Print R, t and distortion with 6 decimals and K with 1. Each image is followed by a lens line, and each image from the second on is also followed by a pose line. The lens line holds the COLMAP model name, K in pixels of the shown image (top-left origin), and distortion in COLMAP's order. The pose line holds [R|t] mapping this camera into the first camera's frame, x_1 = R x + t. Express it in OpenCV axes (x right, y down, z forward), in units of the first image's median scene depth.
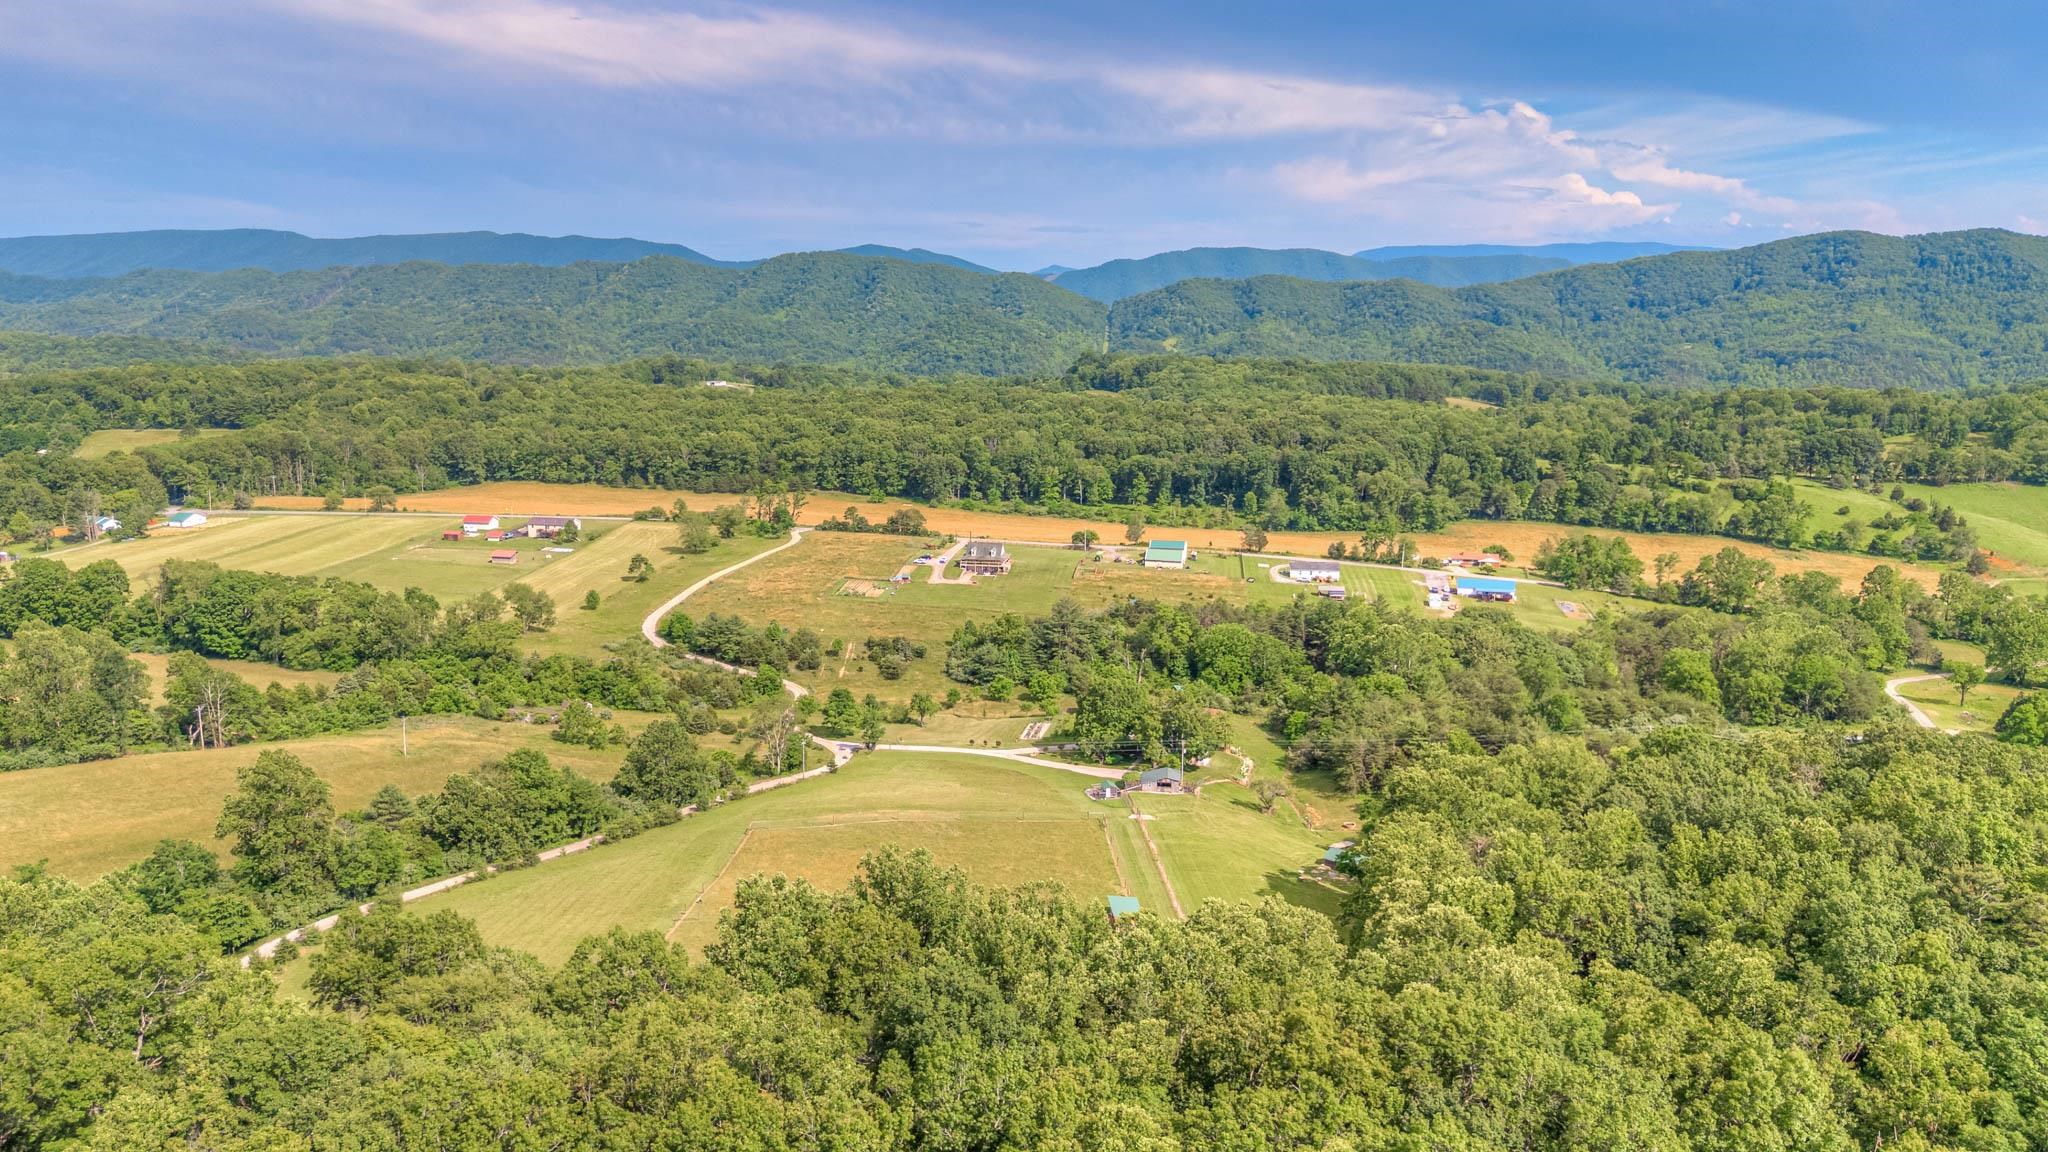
lens RADIAL K [[1515.4, 0, 1016.7], [0, 1515.4, 567.9], [0, 0, 1]] dist [0.069836, -0.064725]
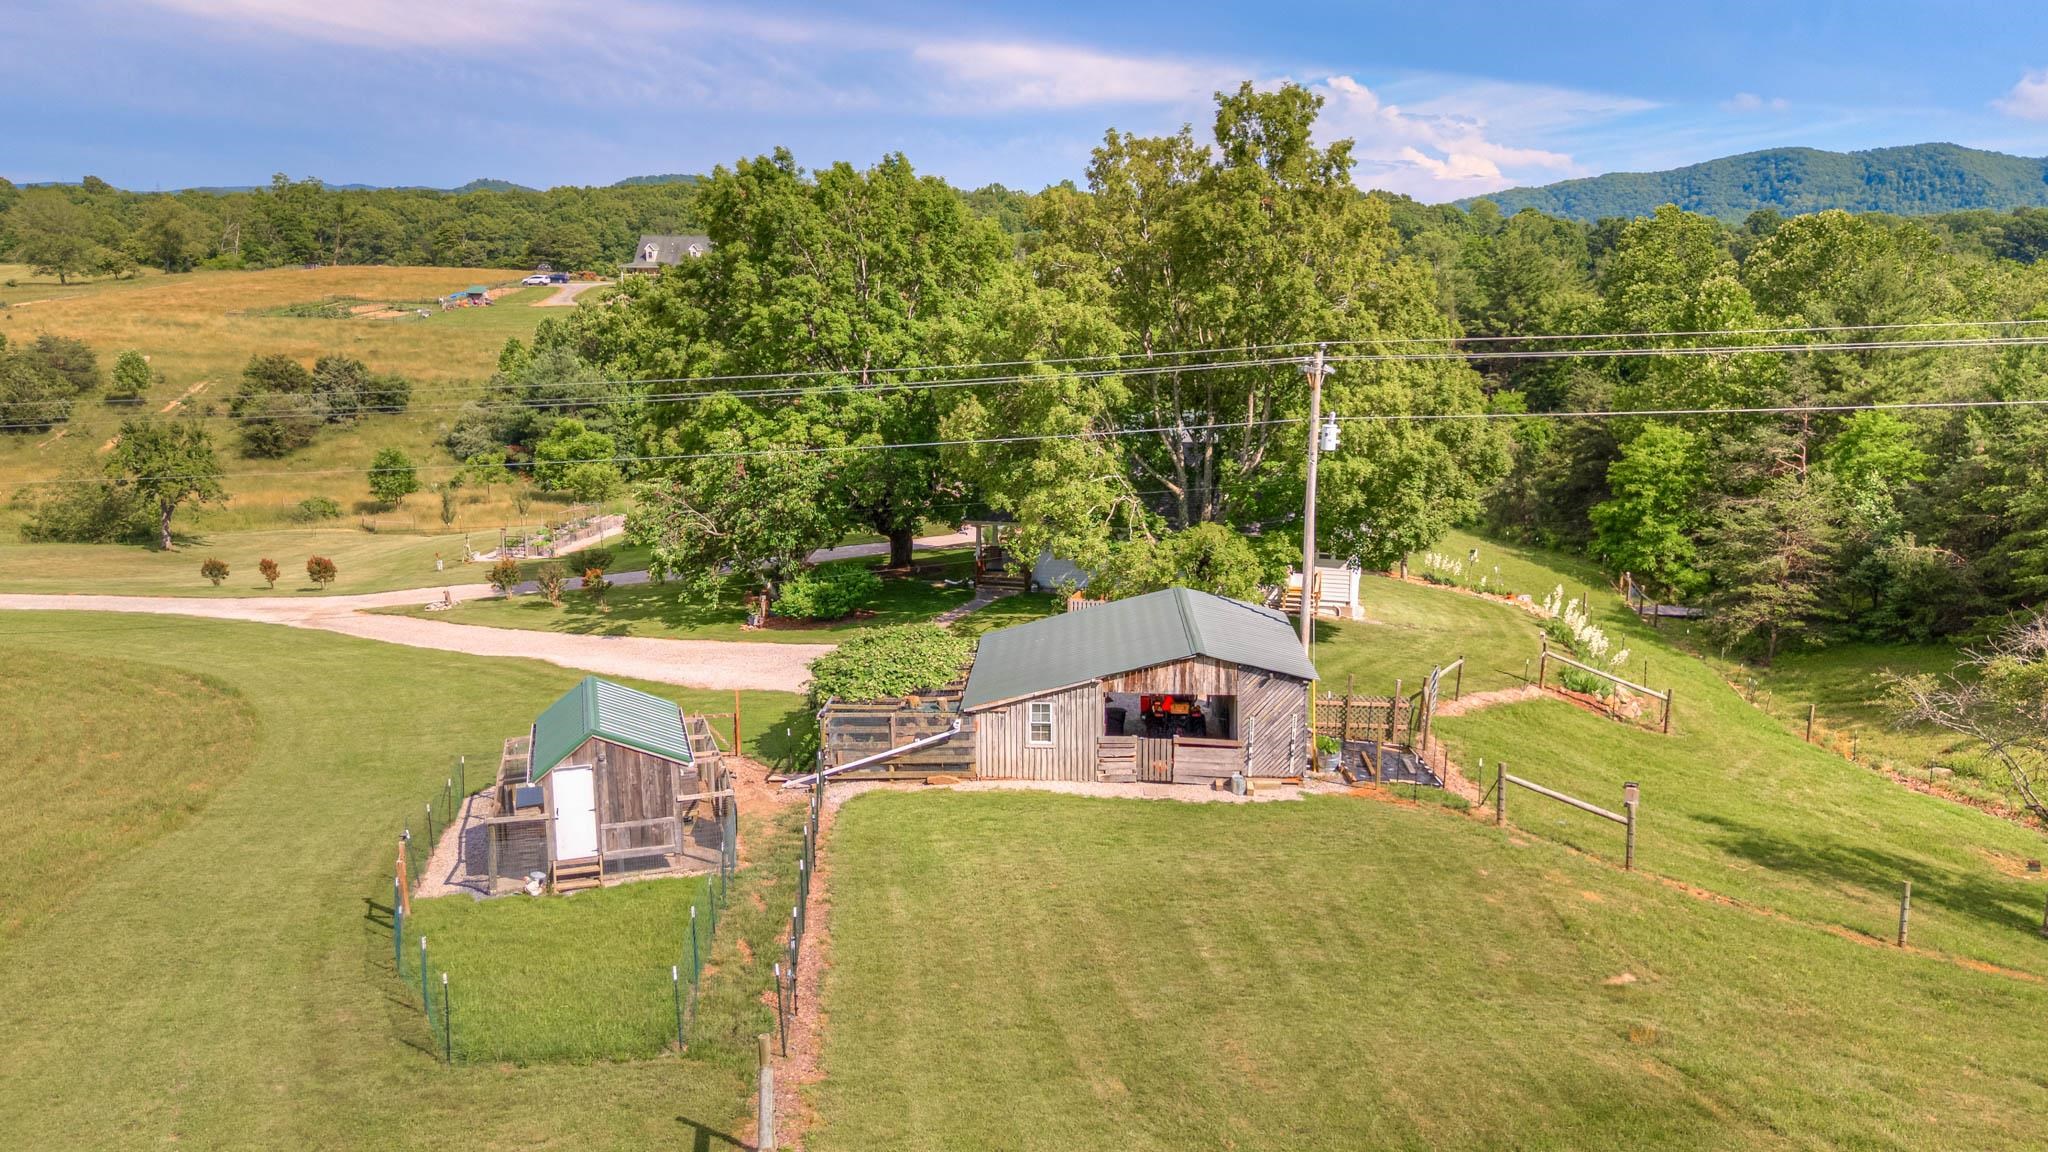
lens RADIAL K [[1515.4, 0, 1005.2], [0, 1515.4, 588.8], [0, 0, 1]] dist [0.069836, -0.064725]
pose [[0.998100, -0.018304, 0.058831, 0.031122], [0.016720, 0.999487, 0.027301, 0.051333], [-0.059300, -0.026265, 0.997895, 0.351615]]
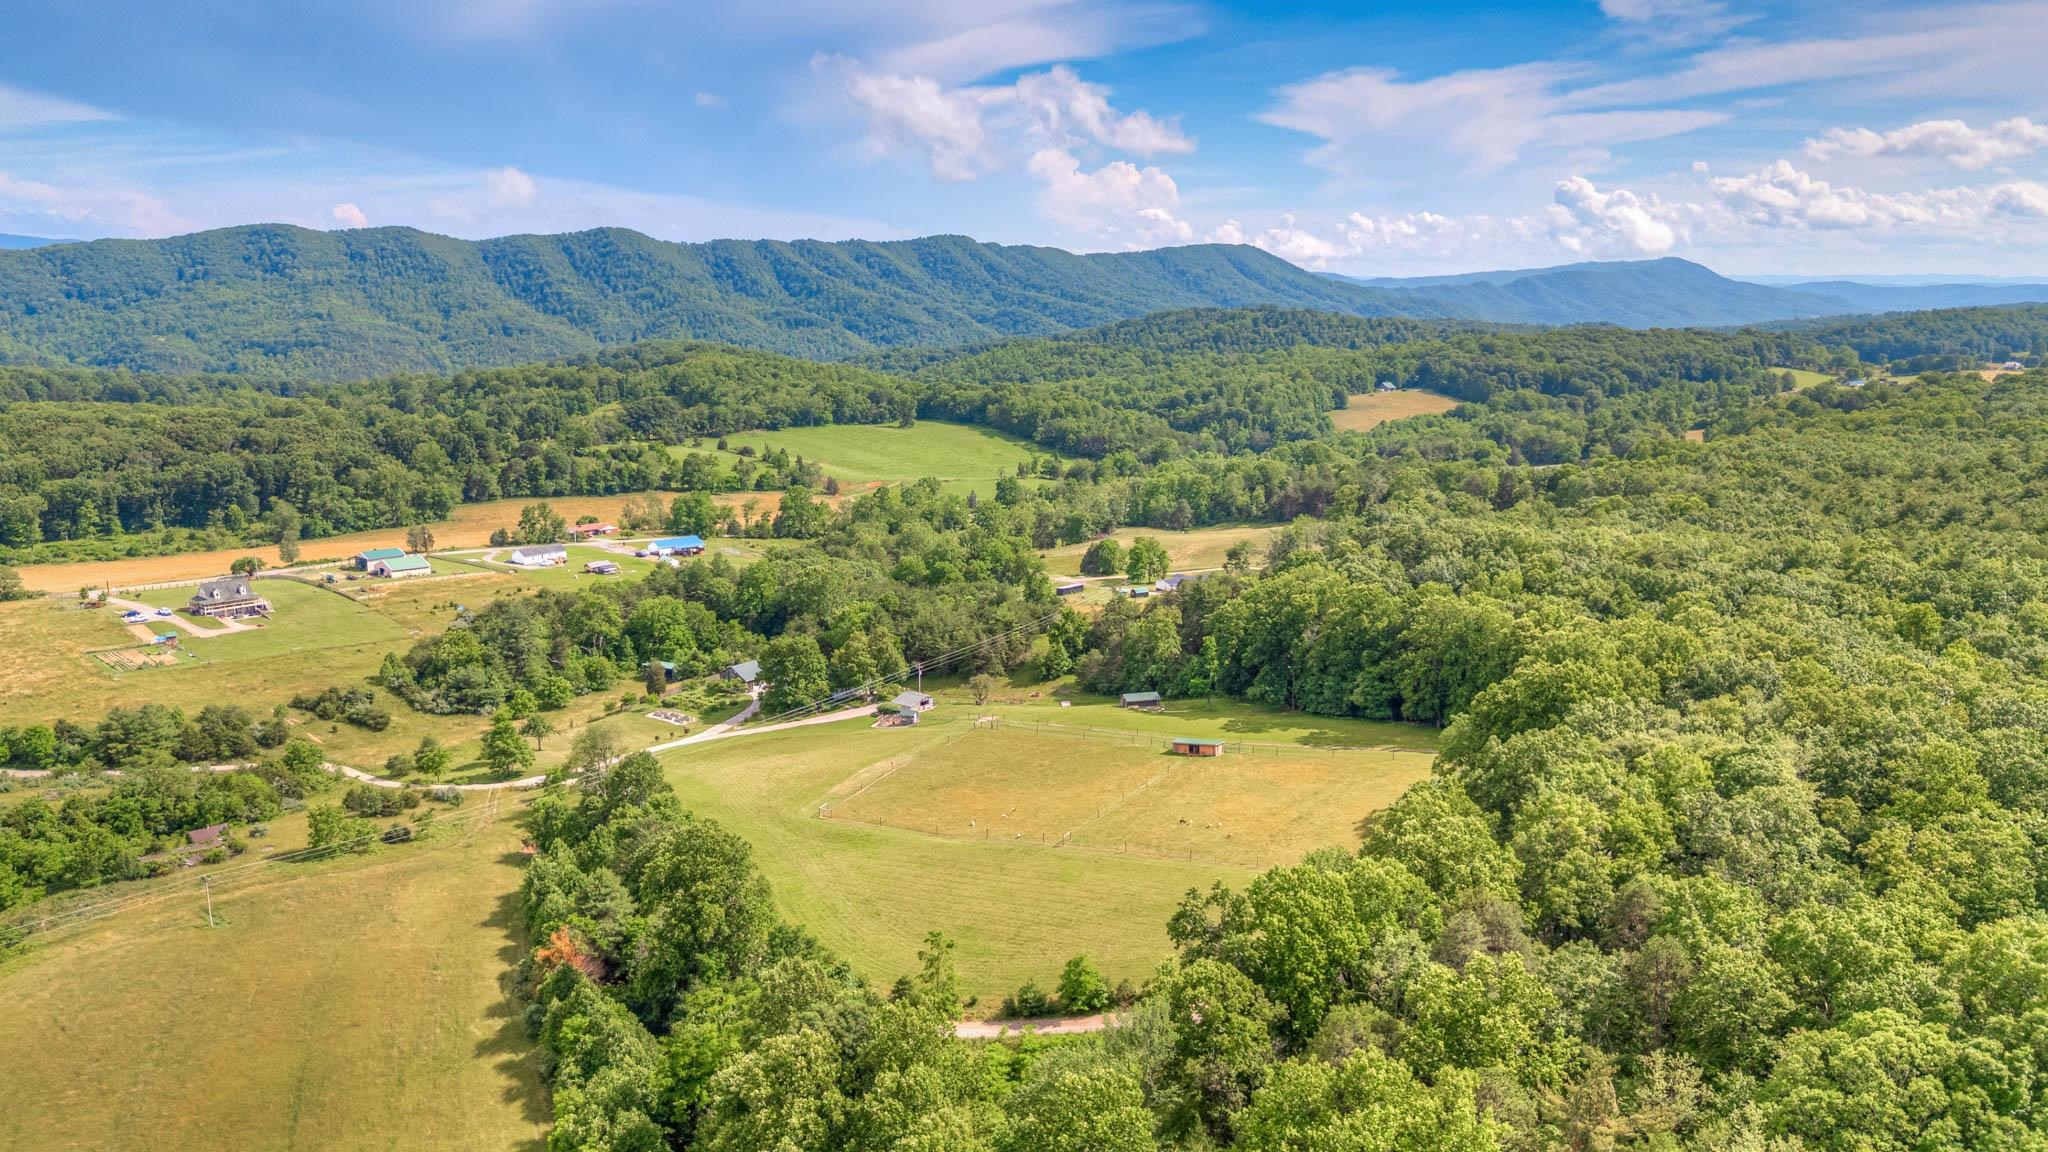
lens RADIAL K [[1515.4, 0, 1038.7], [0, 1515.4, 575.9], [0, 0, 1]] dist [0.069836, -0.064725]
pose [[0.529865, -0.163932, 0.832087, -0.315732], [0.155569, 0.983280, 0.094654, -0.019070], [-0.833691, 0.079293, 0.546508, 0.113743]]
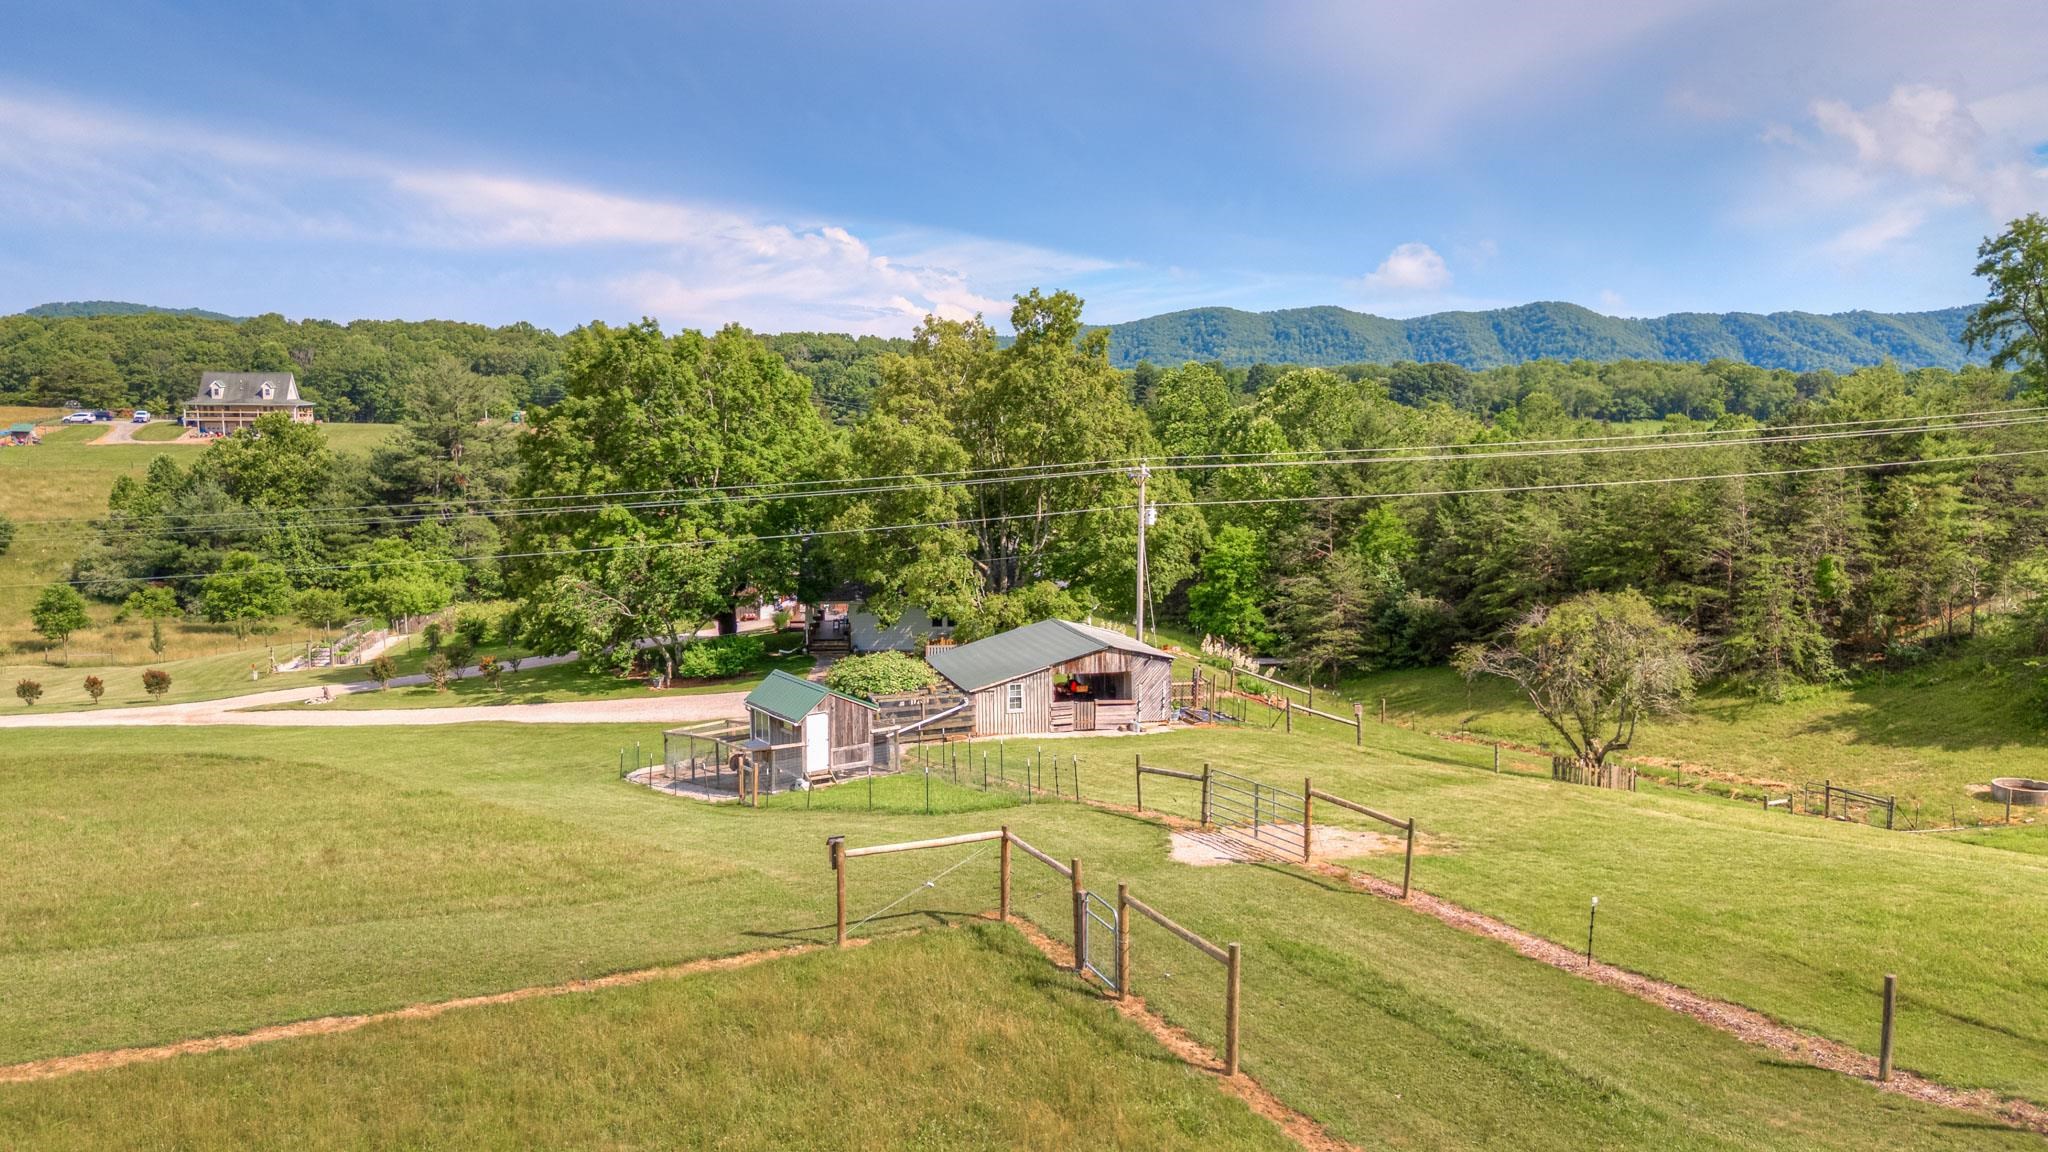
lens RADIAL K [[1515.4, 0, 1011.7], [0, 1515.4, 584.2], [0, 0, 1]] dist [0.069836, -0.064725]
pose [[0.925164, -0.048092, 0.376508, 0.009059], [0.071710, 0.996223, -0.048960, 0.054653], [-0.372731, 0.072296, 0.925119, 0.331383]]
